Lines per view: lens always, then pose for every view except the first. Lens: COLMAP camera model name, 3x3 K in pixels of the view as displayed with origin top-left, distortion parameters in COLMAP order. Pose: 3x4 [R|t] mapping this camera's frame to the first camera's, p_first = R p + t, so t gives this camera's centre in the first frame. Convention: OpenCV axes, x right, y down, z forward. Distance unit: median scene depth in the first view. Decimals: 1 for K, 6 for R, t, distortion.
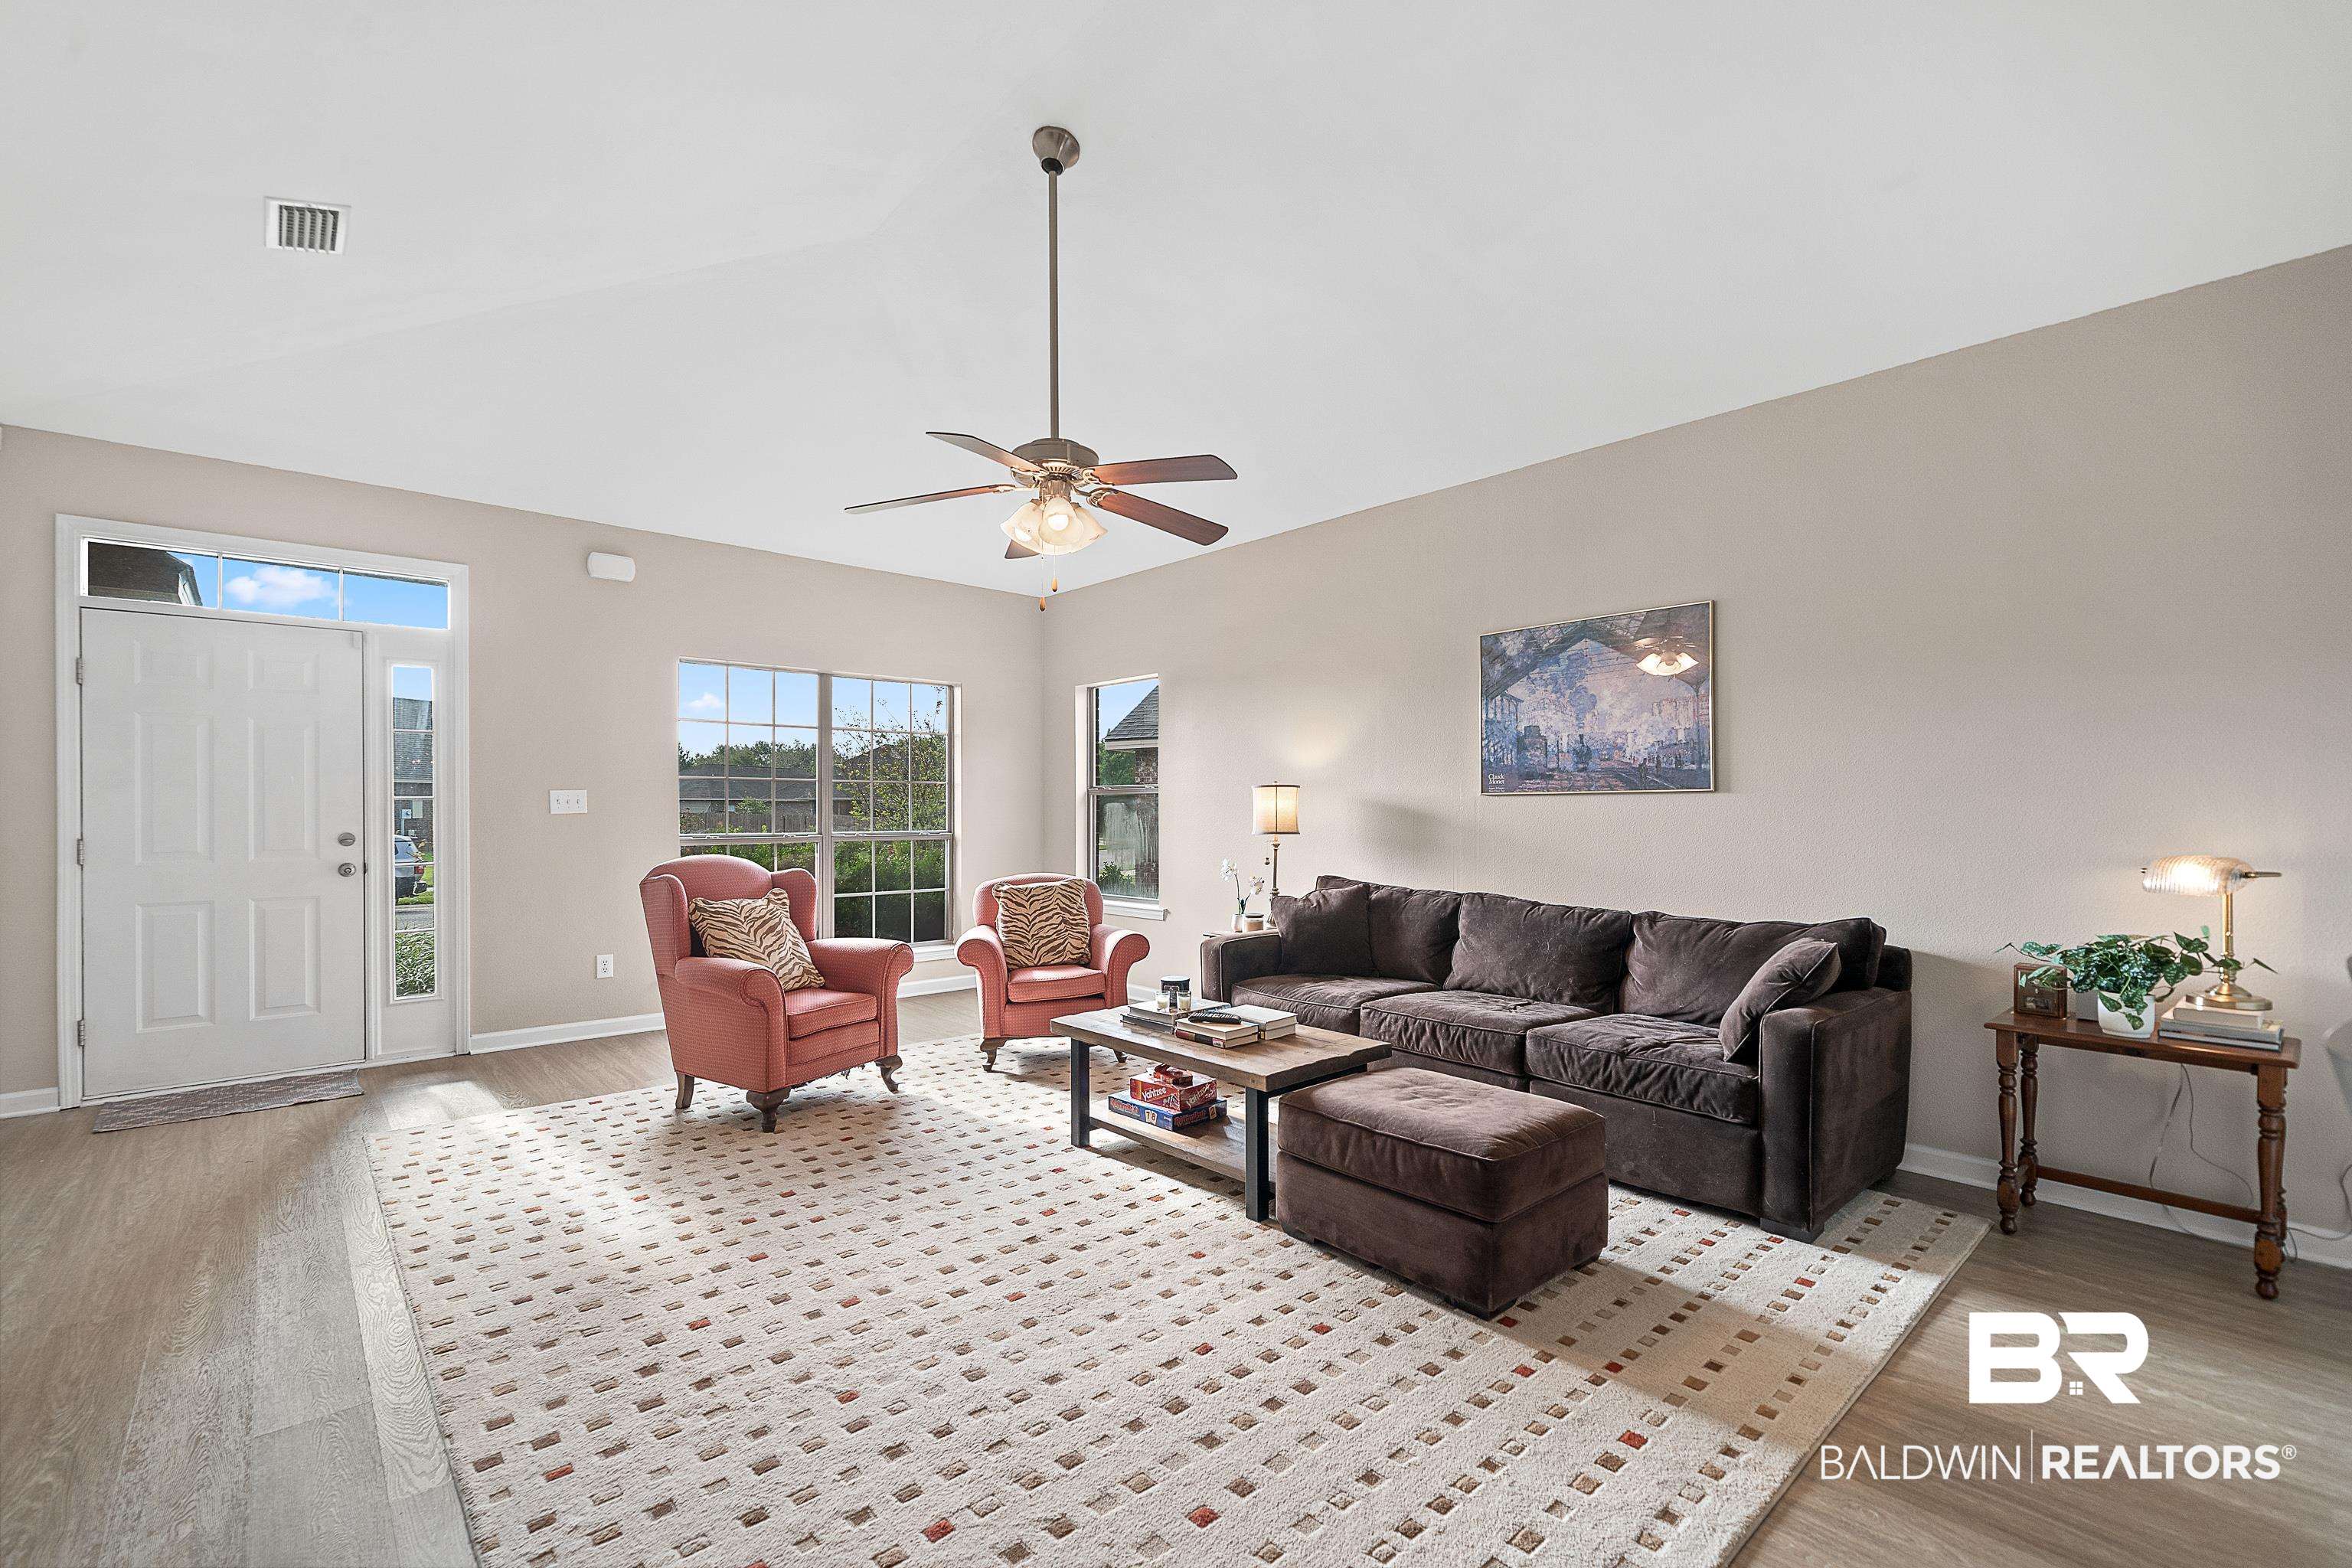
lens RADIAL K [[1005.1, 0, 1182.1], [0, 1005.1, 798.1], [0, 0, 1]] dist [0.000068, 0.000085]
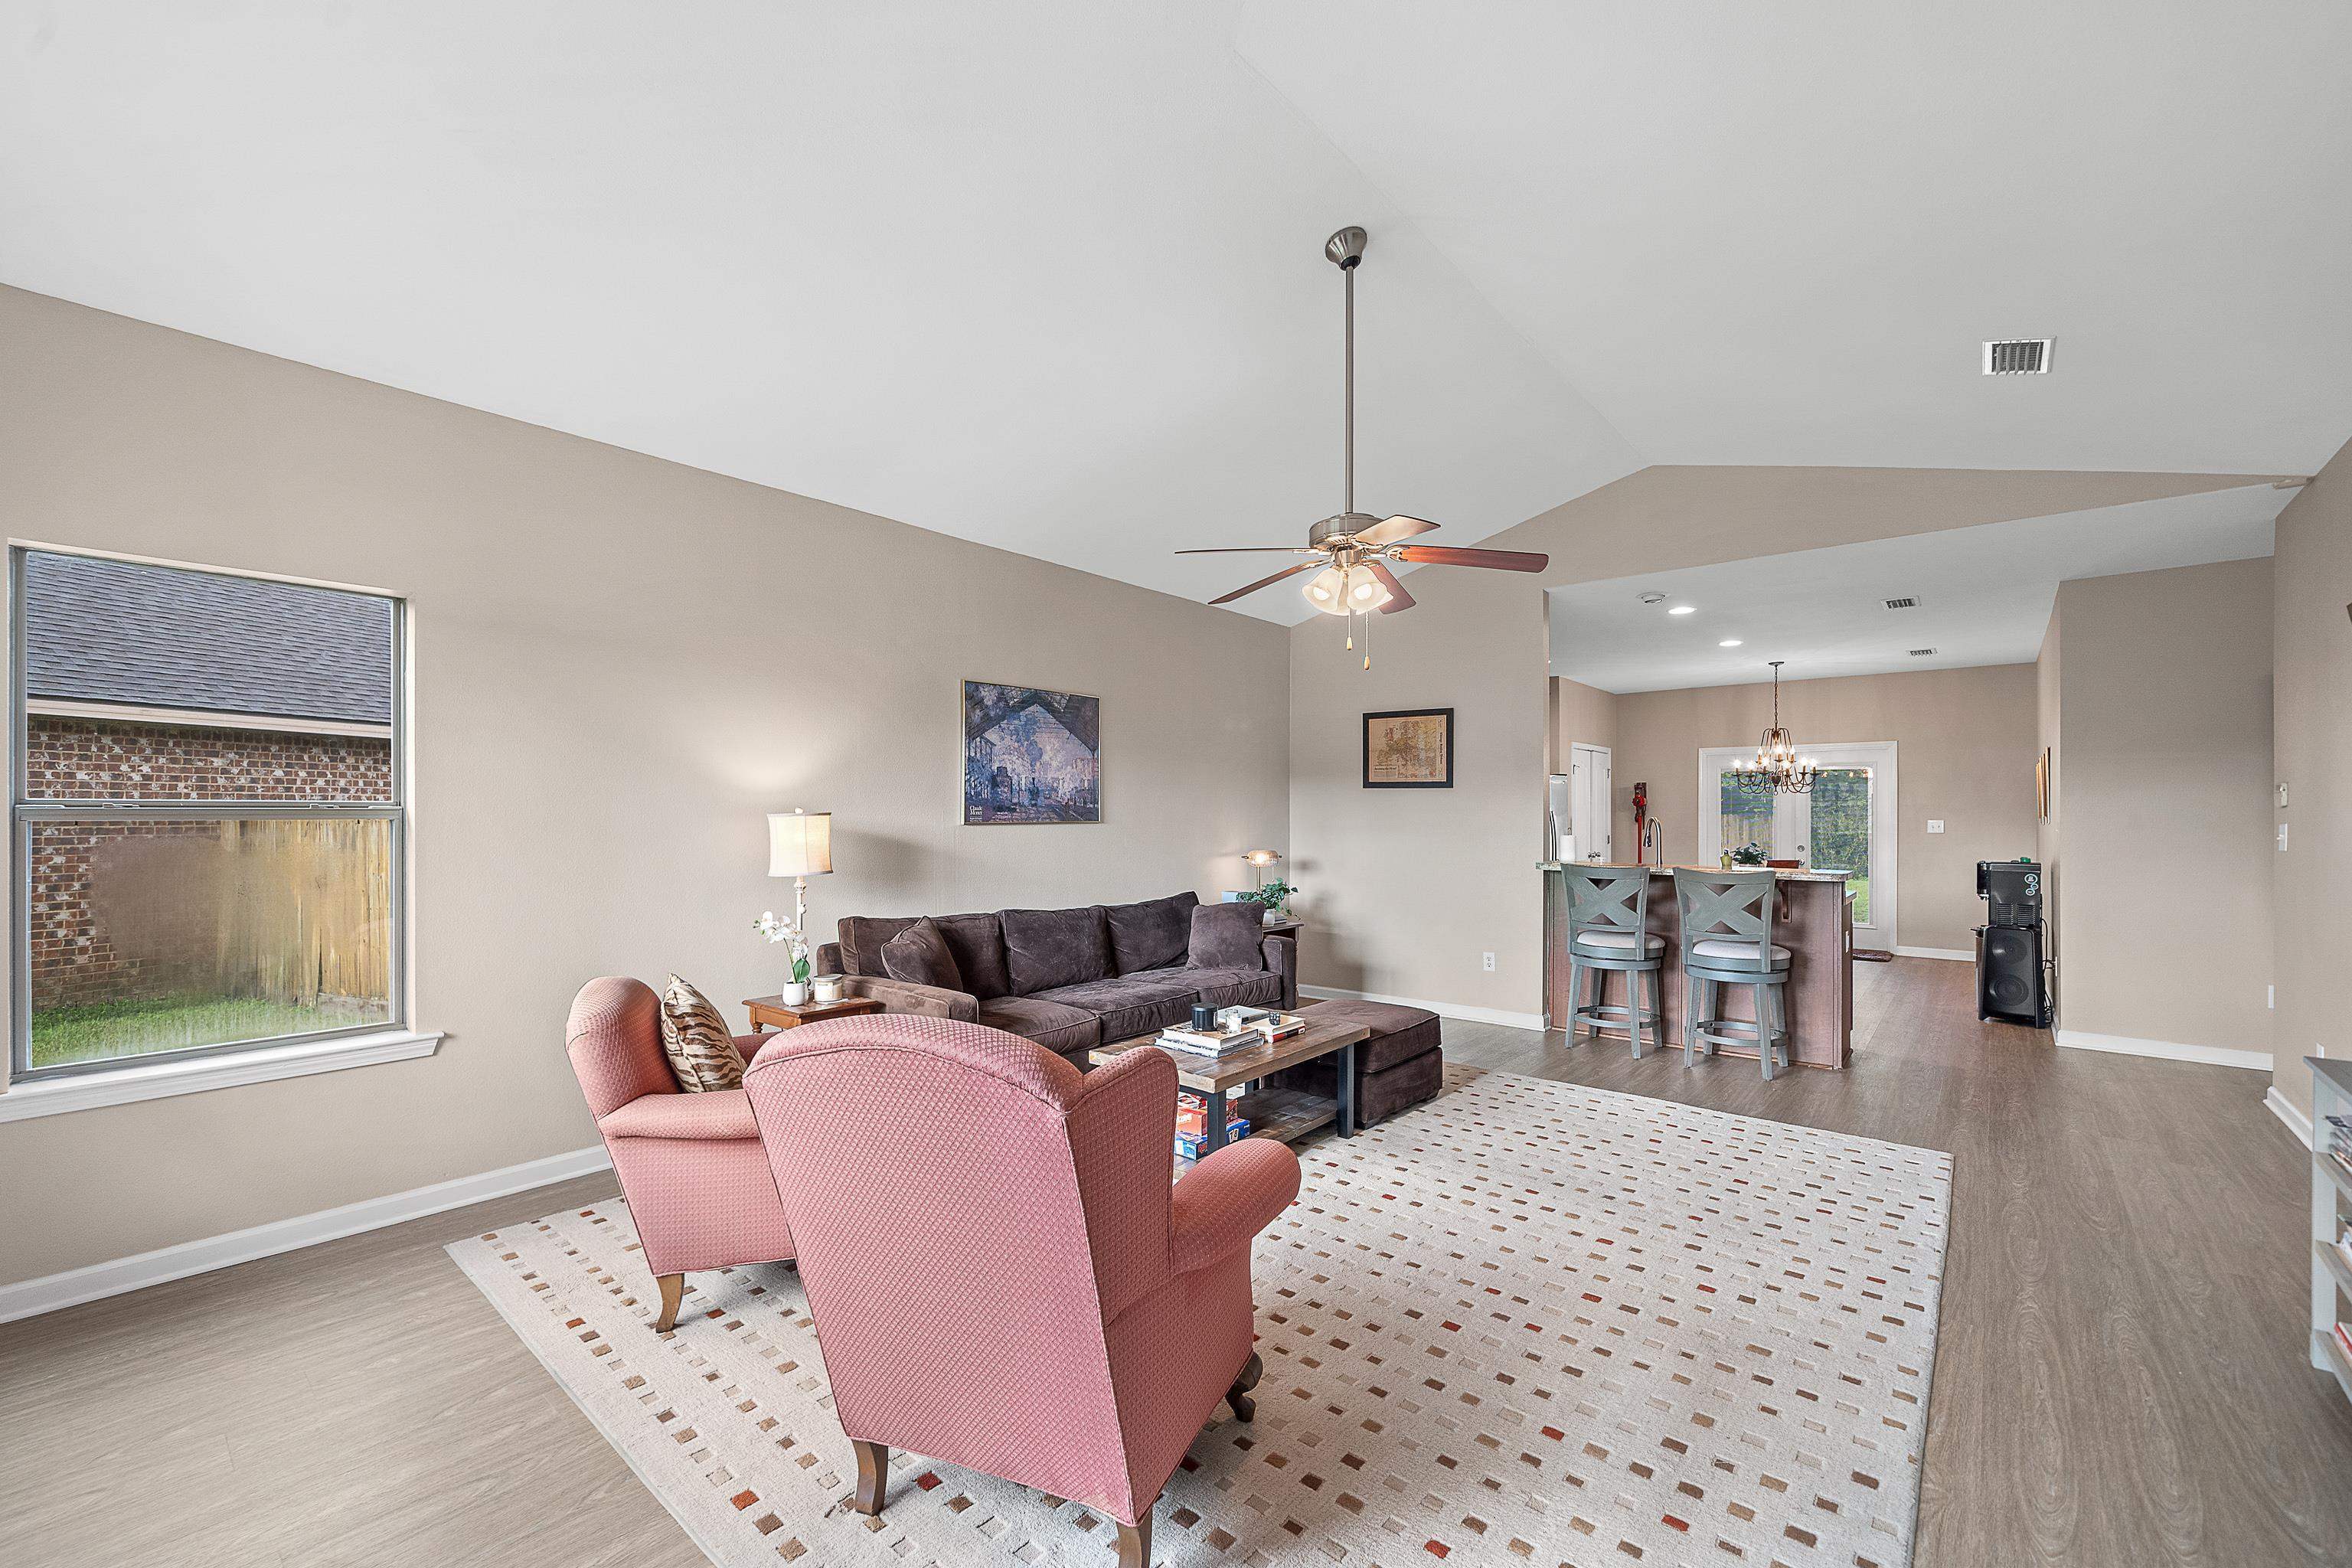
lens RADIAL K [[959.5, 0, 1170.1], [0, 959.5, 810.0], [0, 0, 1]] dist [-0.002115, -0.000394]
pose [[-0.126417, -0.000296, 0.991977, -0.867928], [-0.014750, 0.999890, -0.001581, -0.022927], [-0.991867, -0.014832, -0.126408, 1.007546]]
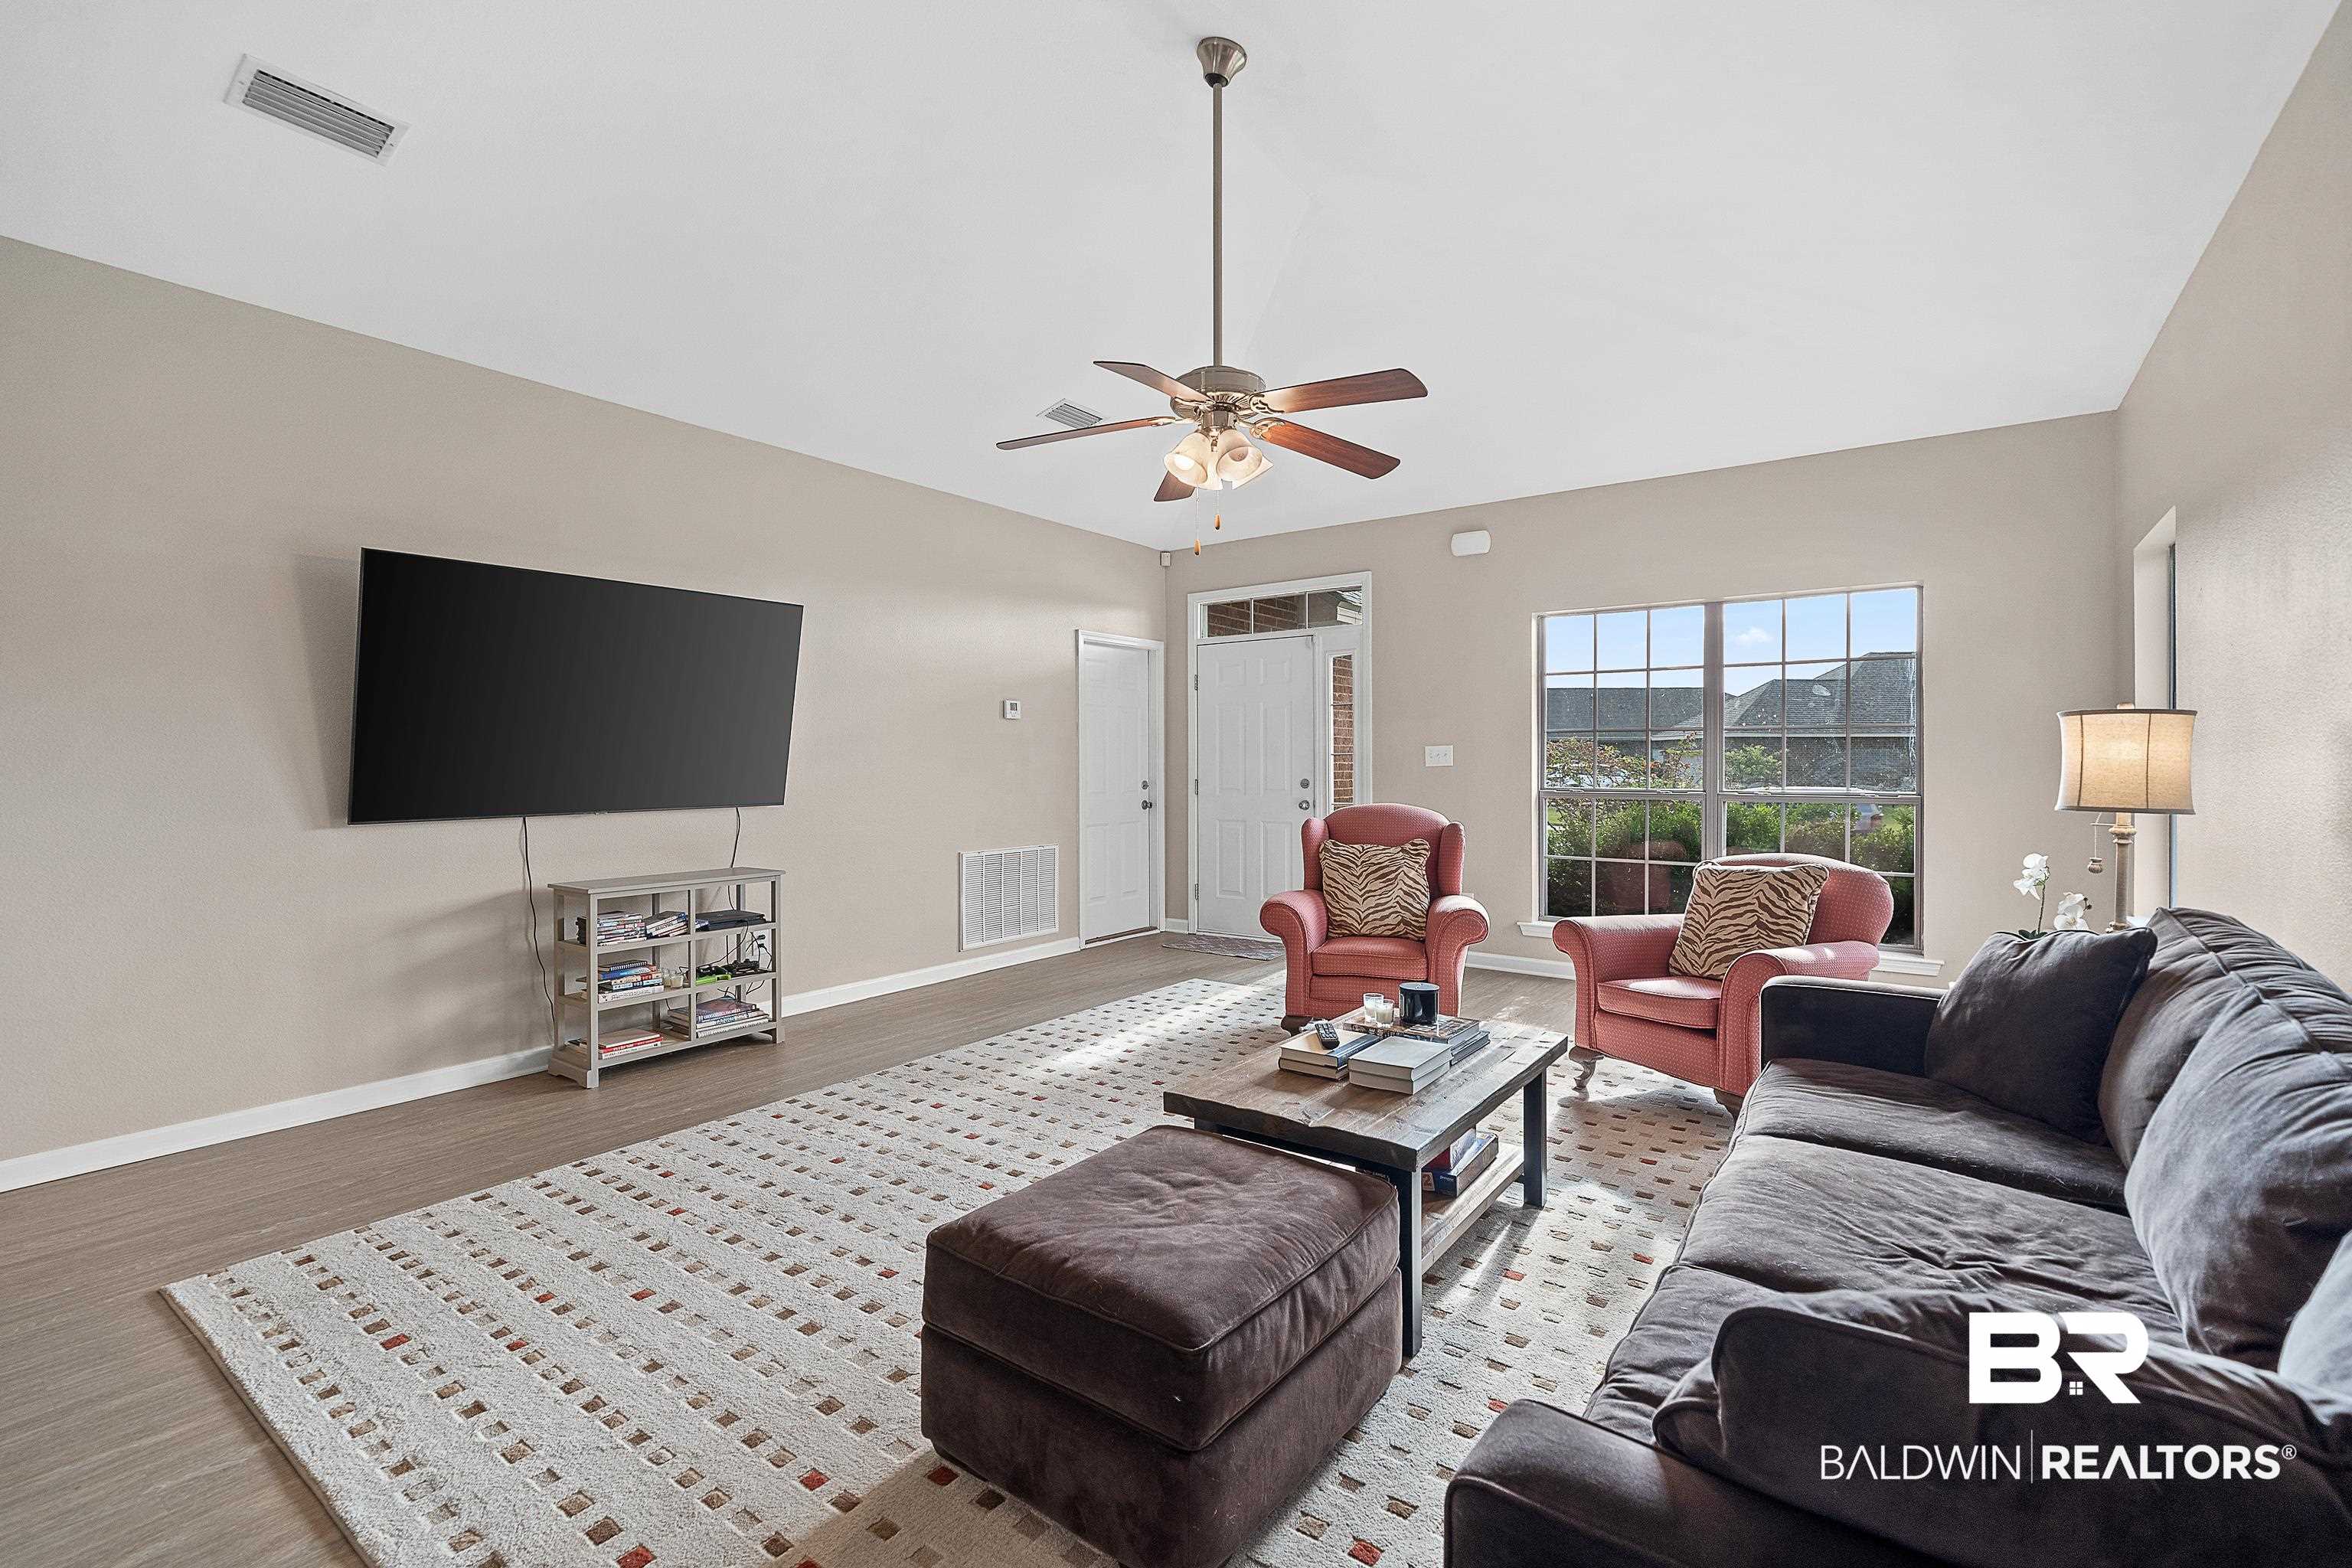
lens RADIAL K [[1035.7, 0, 1178.7], [0, 1035.7, 752.6], [0, 0, 1]] dist [0.000460, -0.000158]
pose [[0.209600, -0.010781, -0.977728, 0.617978], [0.010218, 0.999909, -0.008835, 0.009476], [0.977734, -0.008139, 0.209691, 0.578826]]
